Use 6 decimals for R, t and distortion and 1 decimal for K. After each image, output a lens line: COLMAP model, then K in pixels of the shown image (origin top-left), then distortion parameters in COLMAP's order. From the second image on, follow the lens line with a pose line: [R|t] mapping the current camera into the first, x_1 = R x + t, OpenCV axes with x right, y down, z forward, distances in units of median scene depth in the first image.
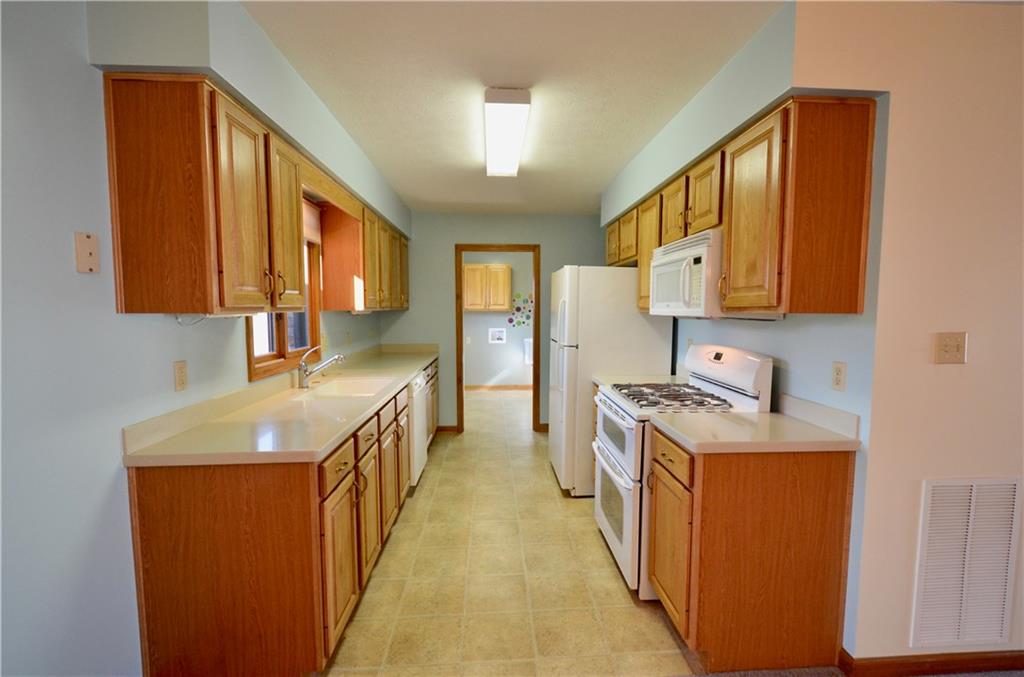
lens RADIAL K [[465.3, 0, 528.5], [0, 465.3, 343.6], [0, 0, 1]] dist [0.000387, 0.000011]
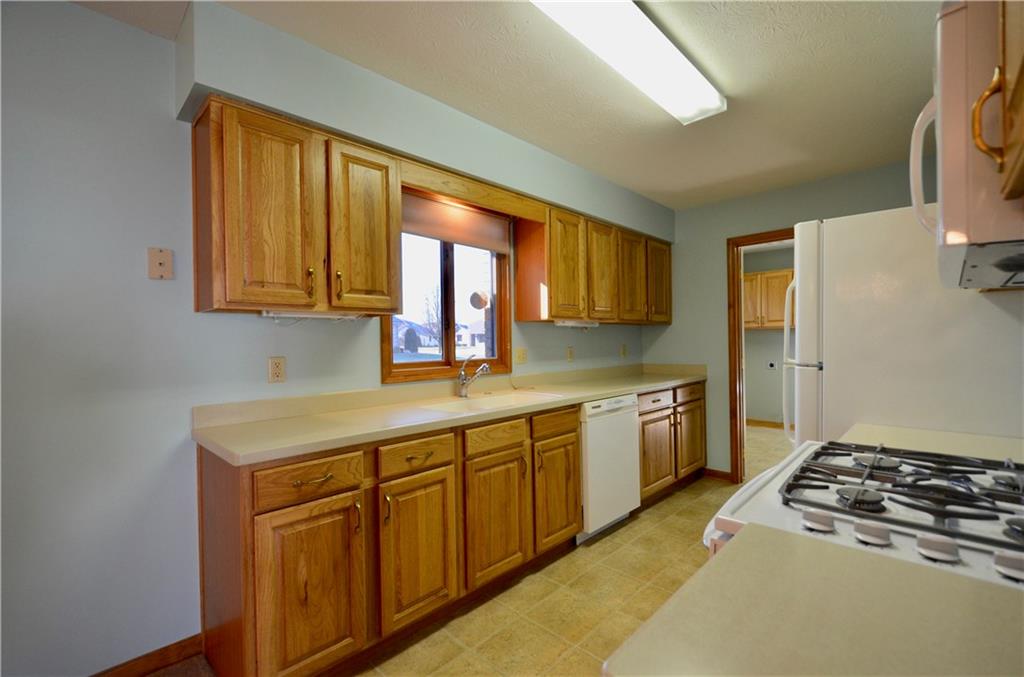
lens RADIAL K [[446.2, 0, 519.0], [0, 446.2, 339.7], [0, 0, 1]] dist [0.001876, 0.000086]
pose [[0.670290, -0.013588, -0.741974, 0.255820], [-0.038463, 0.997852, -0.053021, 0.016731], [0.741101, 0.064078, 0.668328, 0.378974]]
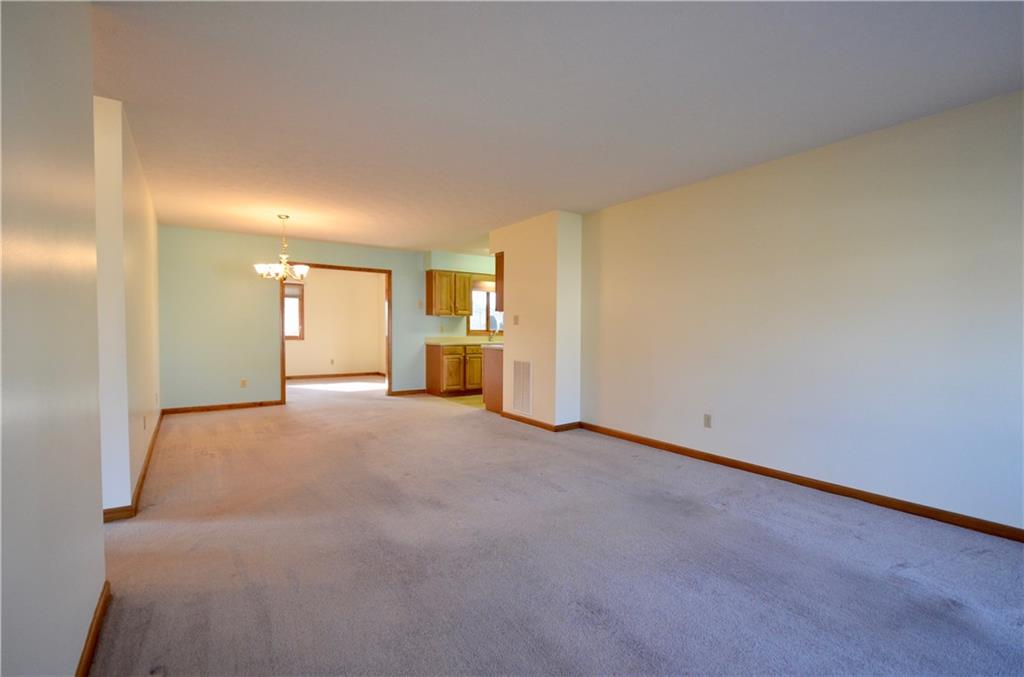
lens RADIAL K [[465.3, 0, 528.5], [0, 465.3, 343.6], [0, 0, 1]] dist [0.000387, 0.000011]
pose [[0.539217, 0.025751, -0.841773, 1.854296], [-0.072200, 0.997266, -0.015742, 0.113182], [0.839066, 0.069264, 0.539602, -0.366215]]
